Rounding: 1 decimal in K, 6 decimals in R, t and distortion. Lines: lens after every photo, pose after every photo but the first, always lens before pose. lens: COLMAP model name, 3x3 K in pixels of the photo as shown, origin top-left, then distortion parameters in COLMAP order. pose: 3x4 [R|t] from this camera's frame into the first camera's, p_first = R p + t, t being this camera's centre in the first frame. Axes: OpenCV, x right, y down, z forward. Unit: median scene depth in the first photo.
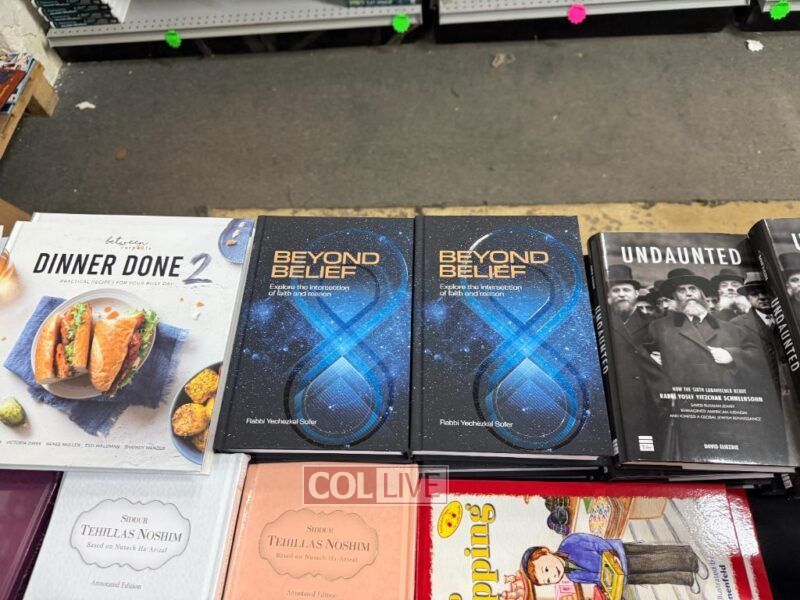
lens RADIAL K [[589.5, 0, 404.3], [0, 589.5, 301.3], [0, 0, 1]] dist [0.051534, -0.061729]
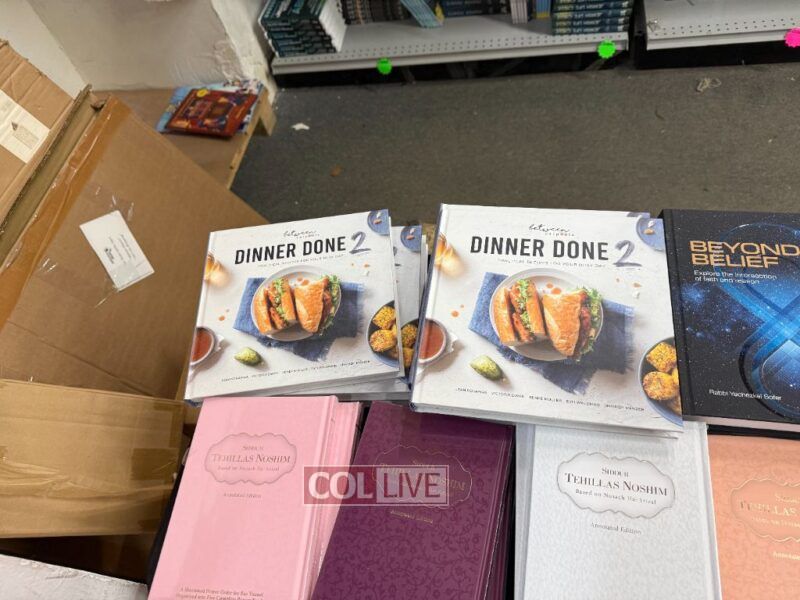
lens RADIAL K [[589.5, 0, 432.5], [0, 589.5, 296.4], [0, 0, 1]] dist [0.051534, -0.061729]
pose [[0.989680, 0.048173, -0.134952, -0.234438], [-0.055413, 0.997190, -0.050419, 0.041934], [0.132143, 0.057377, 0.989569, -0.051604]]
